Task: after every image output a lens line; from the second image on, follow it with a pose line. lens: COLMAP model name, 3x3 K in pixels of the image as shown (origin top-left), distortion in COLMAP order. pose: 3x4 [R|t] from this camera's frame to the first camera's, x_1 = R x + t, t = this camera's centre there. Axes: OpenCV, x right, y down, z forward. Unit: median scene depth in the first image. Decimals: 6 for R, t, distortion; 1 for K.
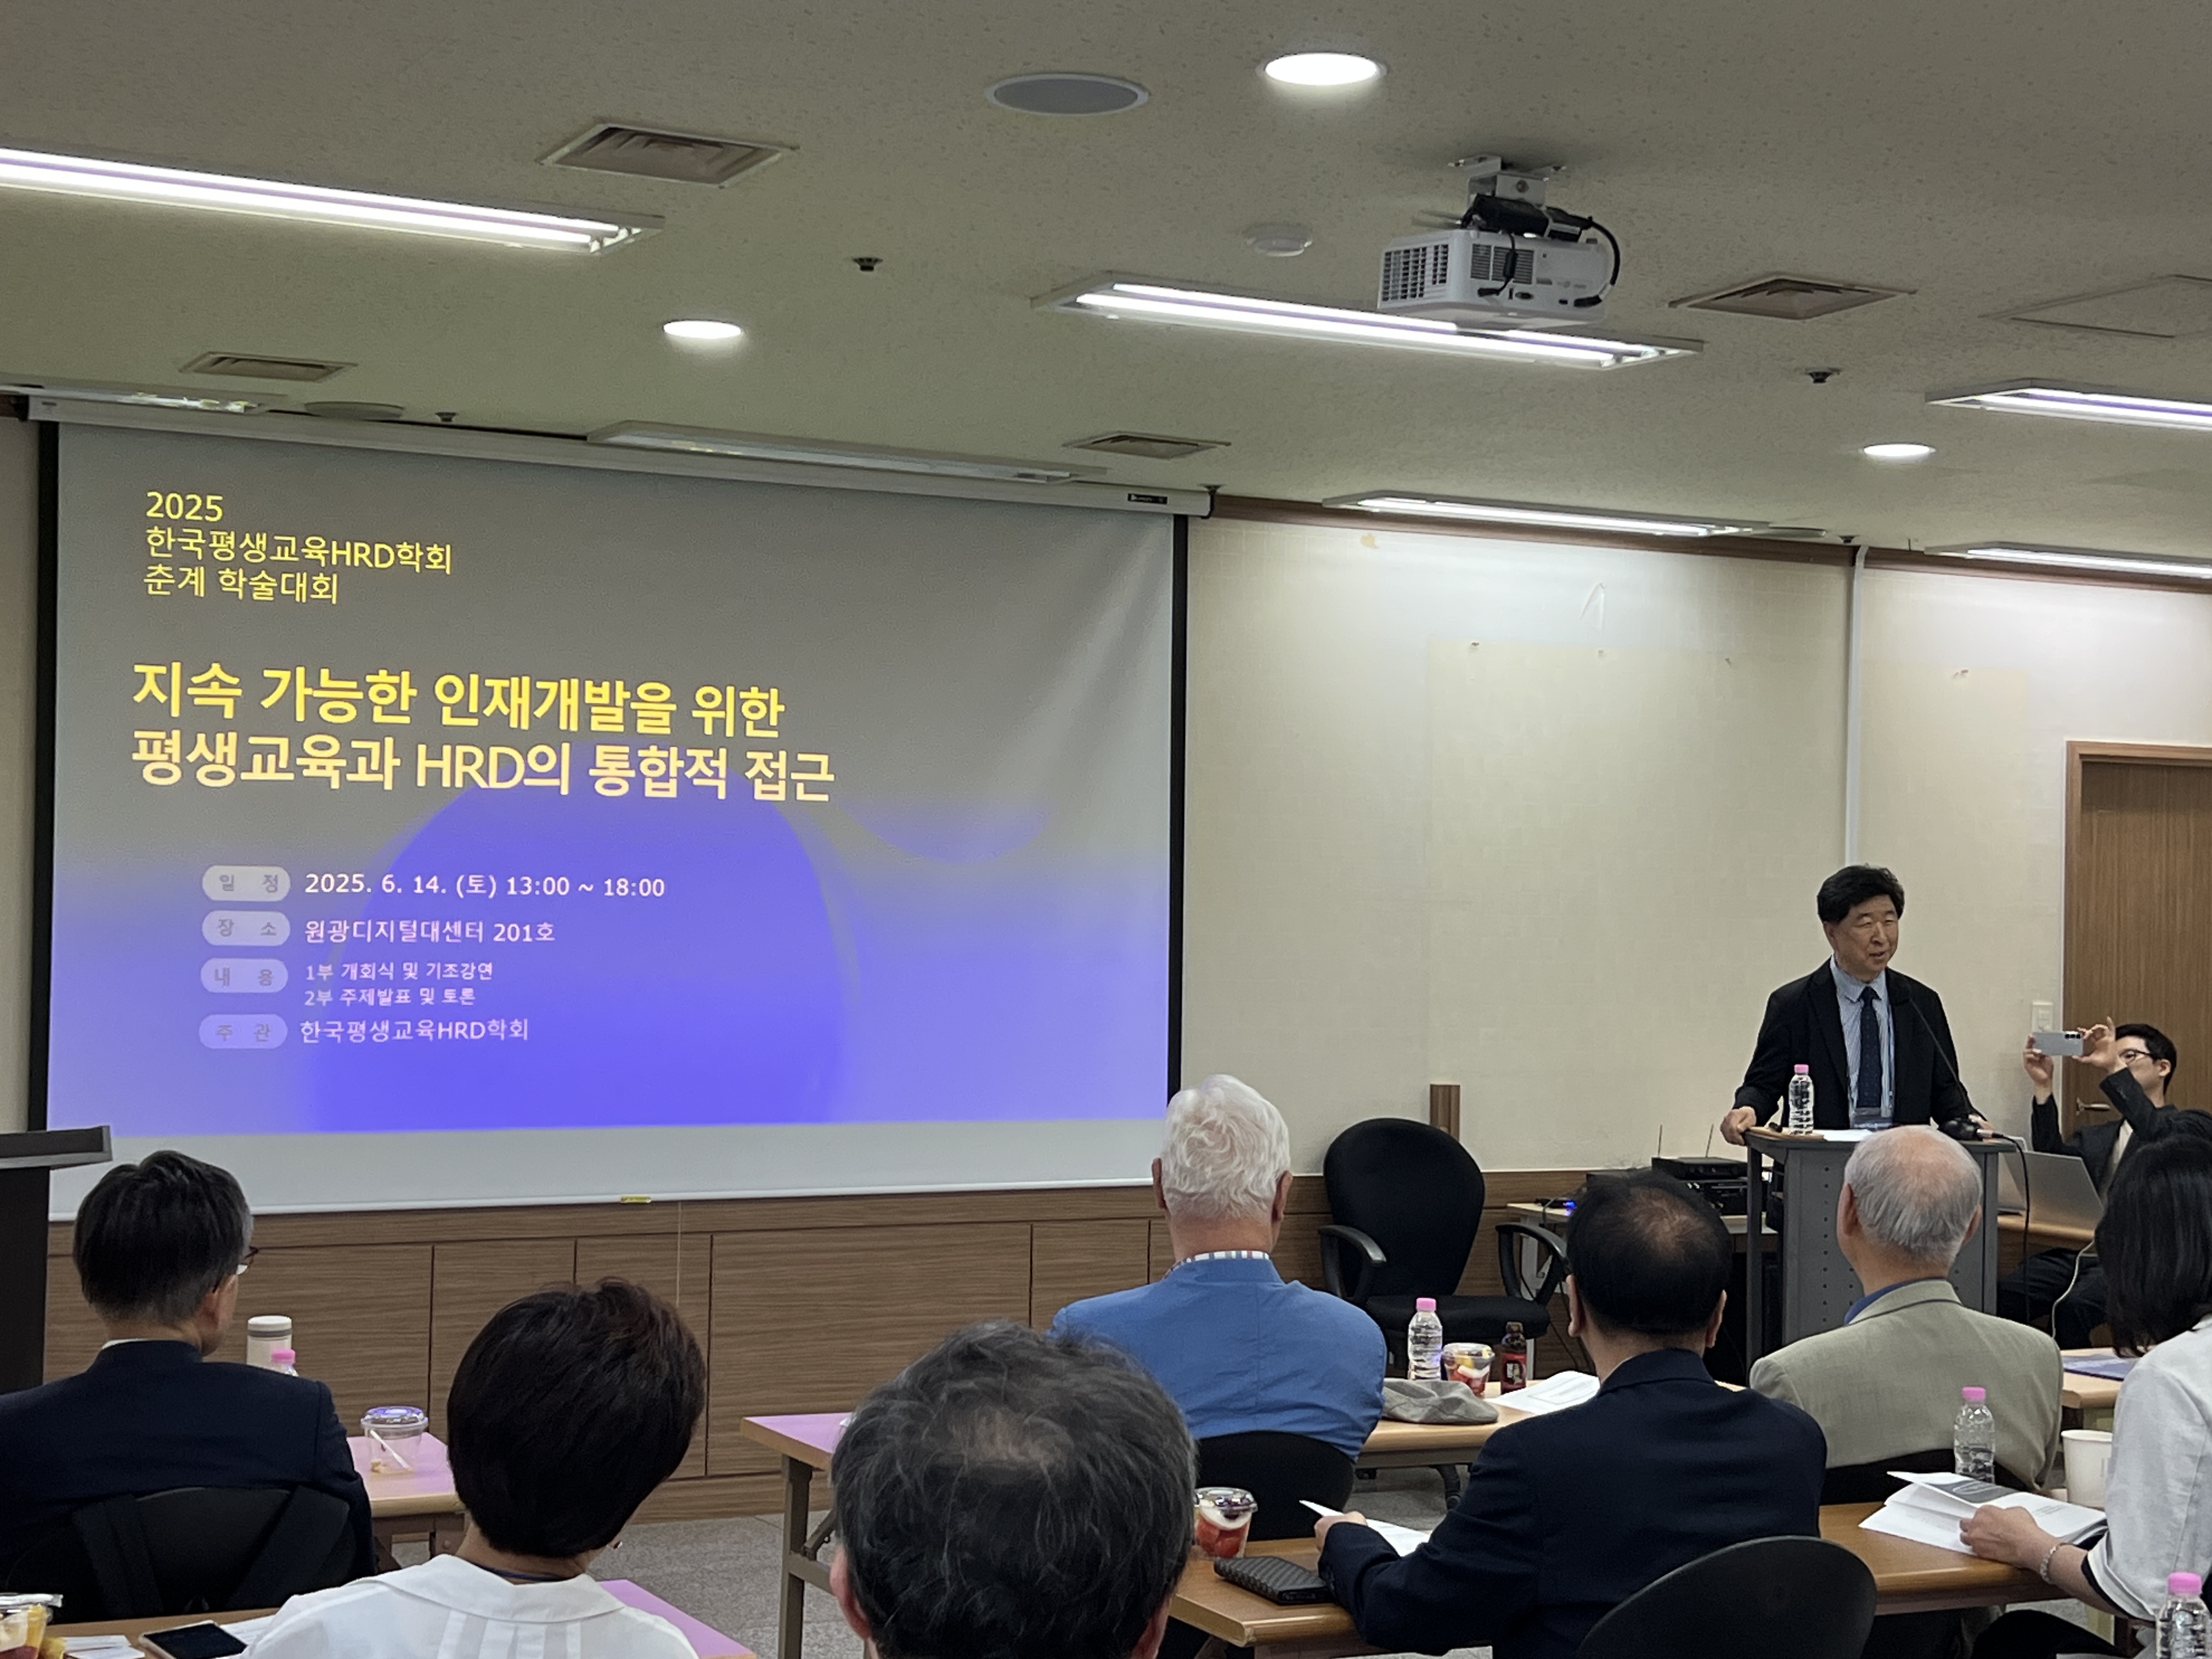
lens RADIAL K [[3366.2, 0, 1083.8], [0, 3366.2, 900.5], [0, 0, 1]] dist [0.129615, 0.000000]
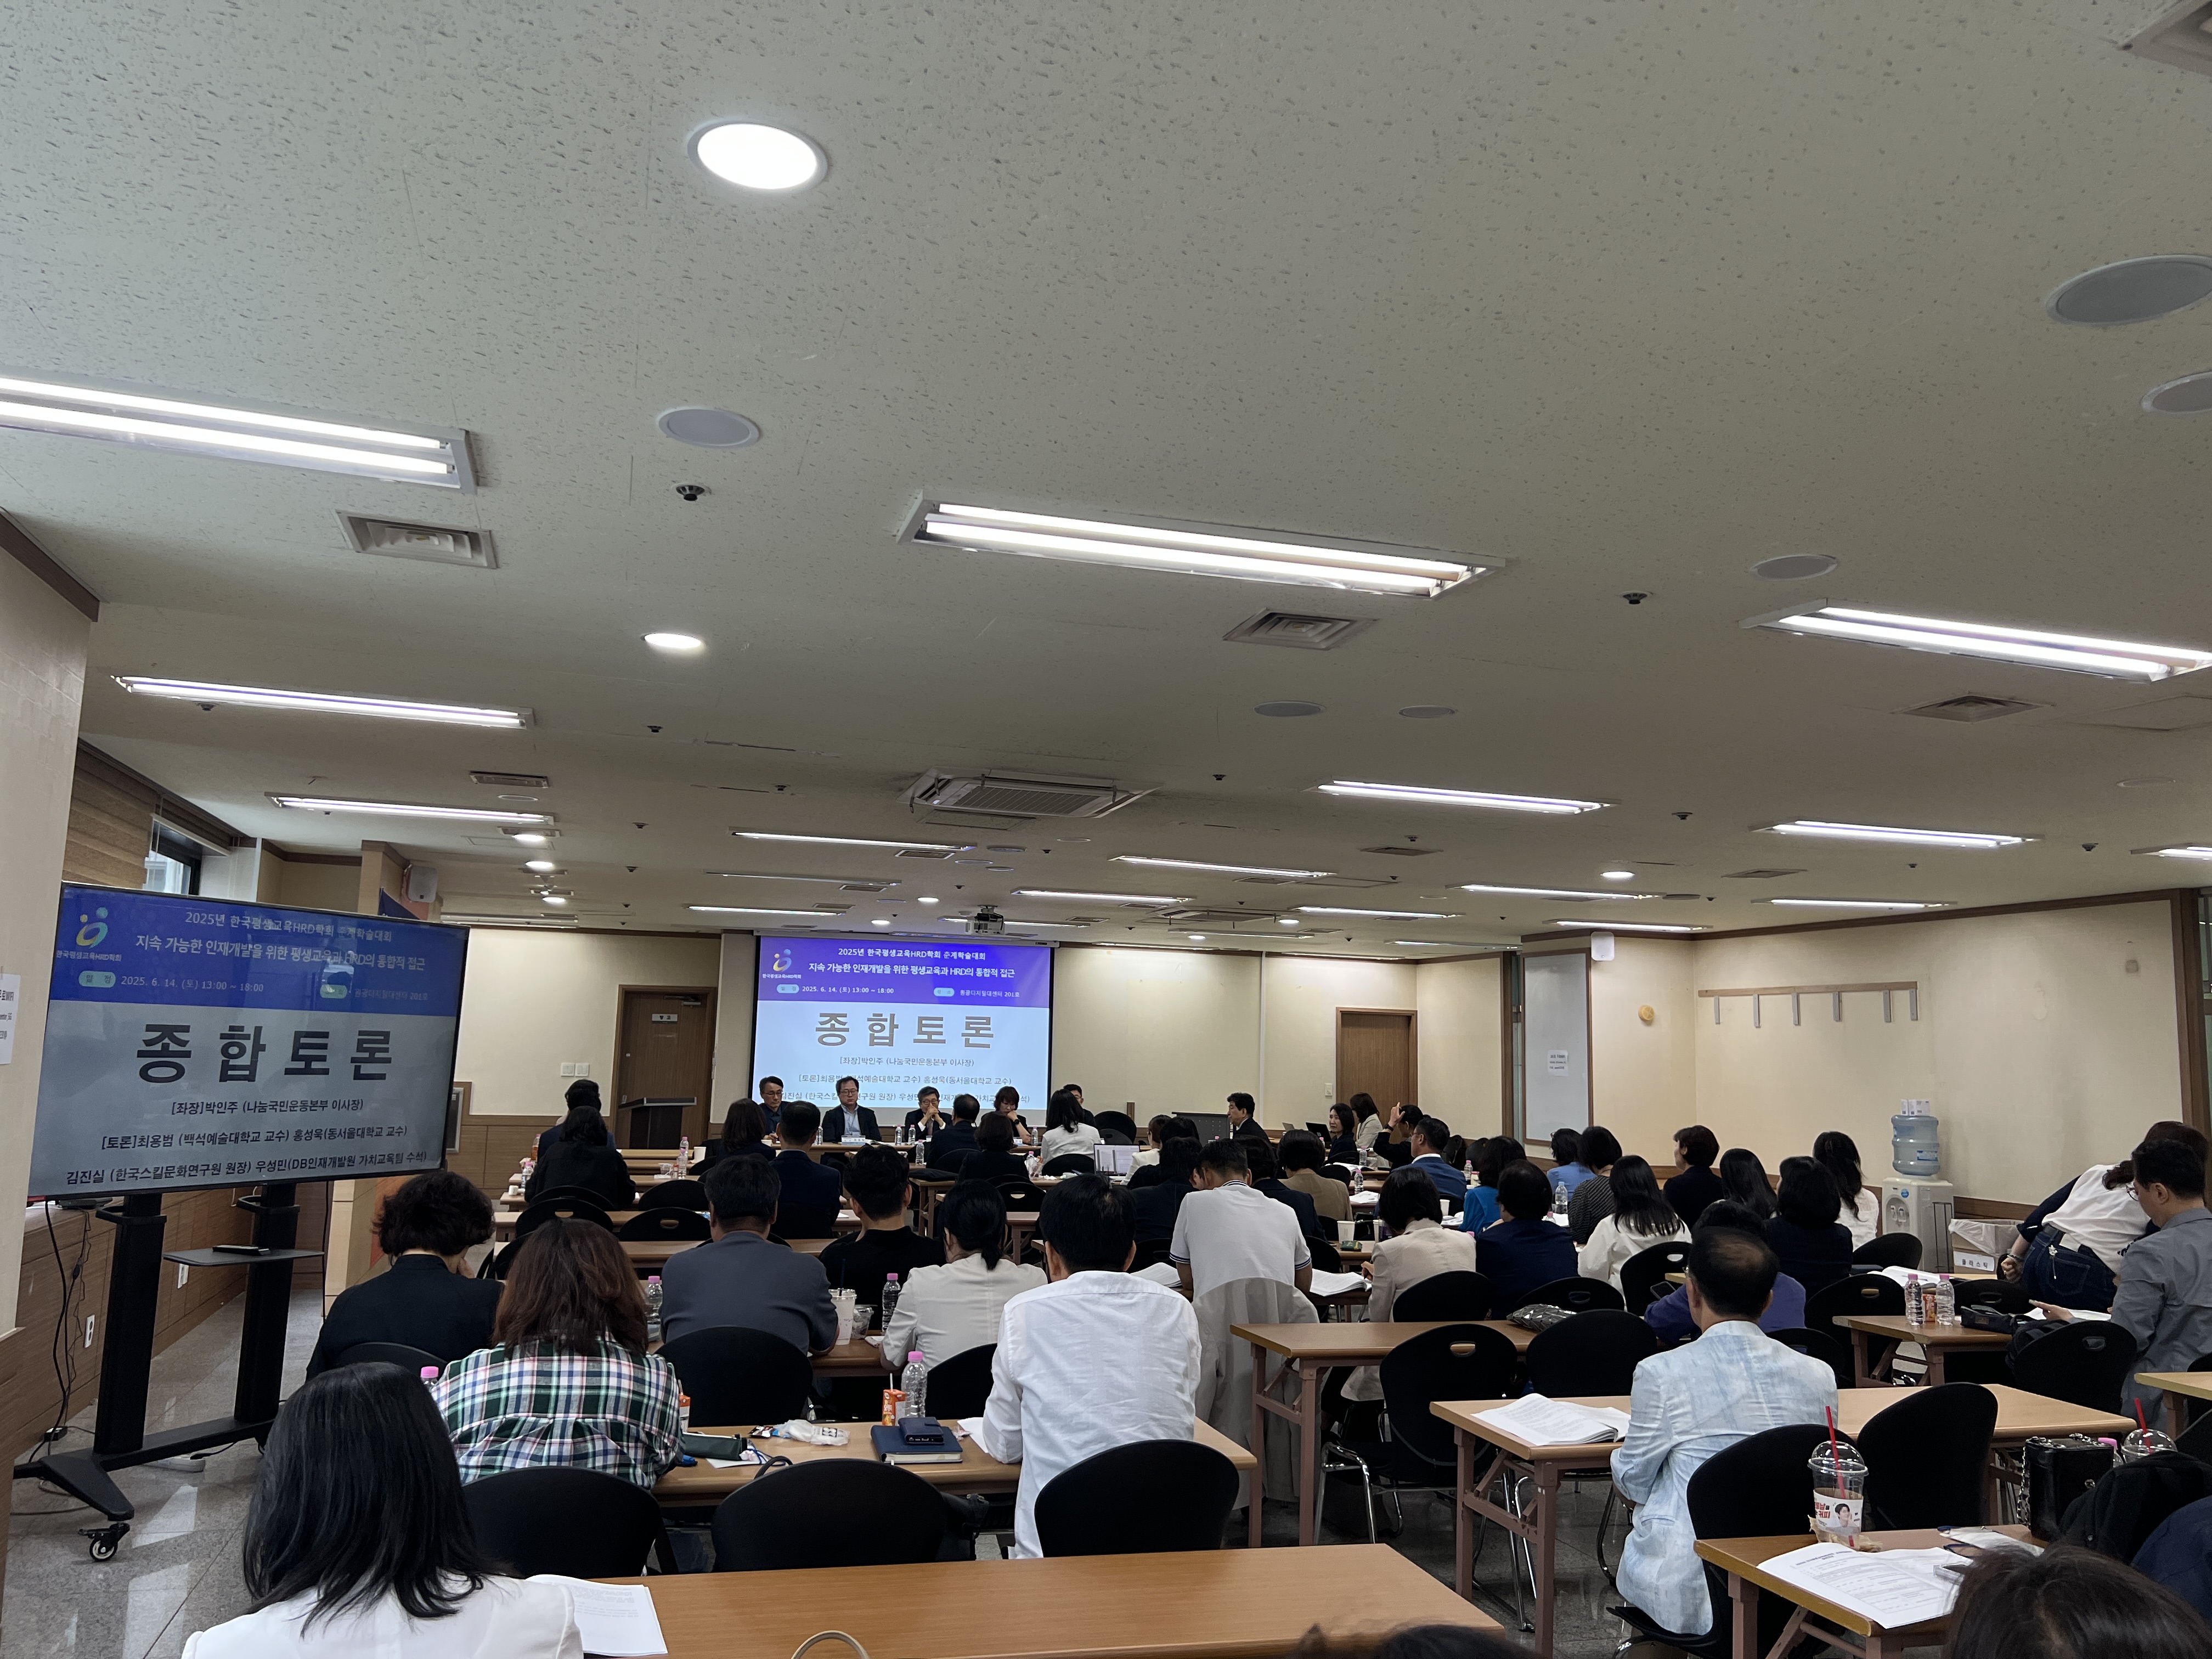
lens RADIAL K [[1681.8, 0, 1097.6], [0, 1681.8, 826.4], [0, 0, 1]] dist [0.129175, 0.000816]
pose [[0.982790, -0.018086, -0.183839, 0.567941], [-0.007240, 0.990660, -0.136164, 0.011366], [0.184584, 0.135152, 0.973480, -1.127207]]
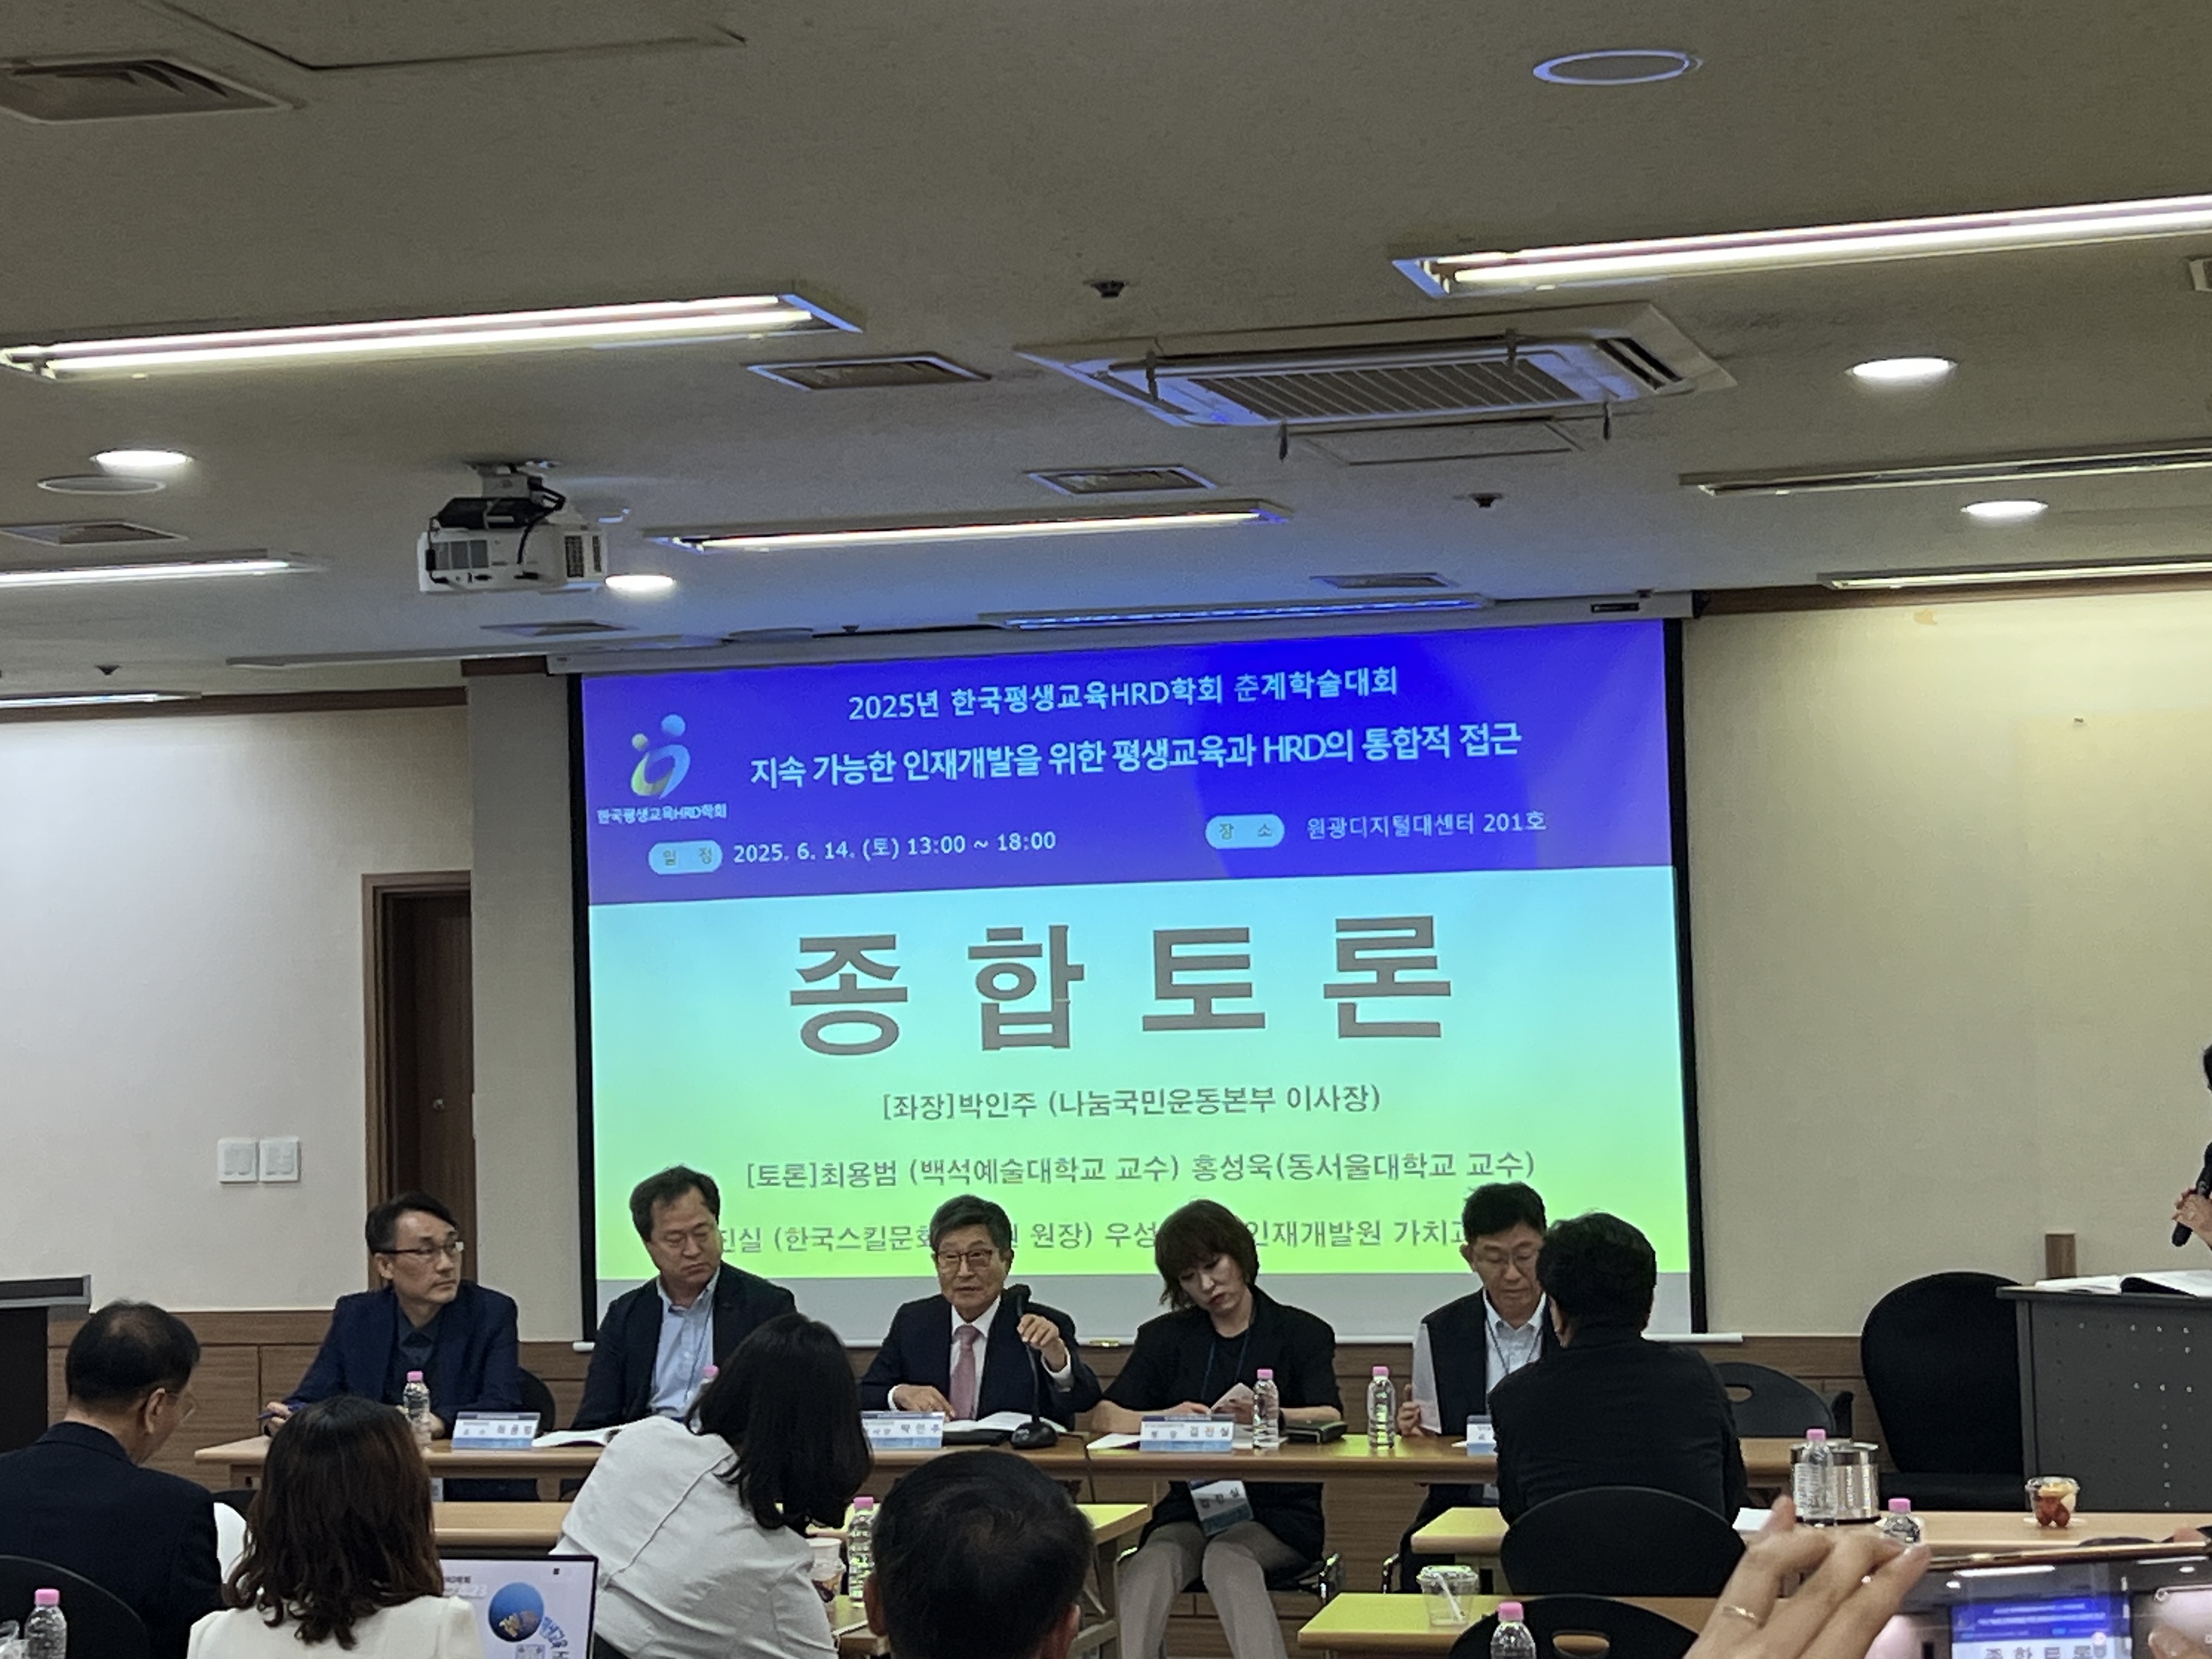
lens RADIAL K [[4463.9, 0, 1065.8], [0, 4463.9, 869.2], [0, 0, 1]] dist [0.209968, 0.000000]
pose [[0.730858, -0.059349, -0.679944, 0.983062], [0.039428, 0.998220, -0.044749, 0.004463], [0.681390, 0.005896, 0.731897, -0.023802]]
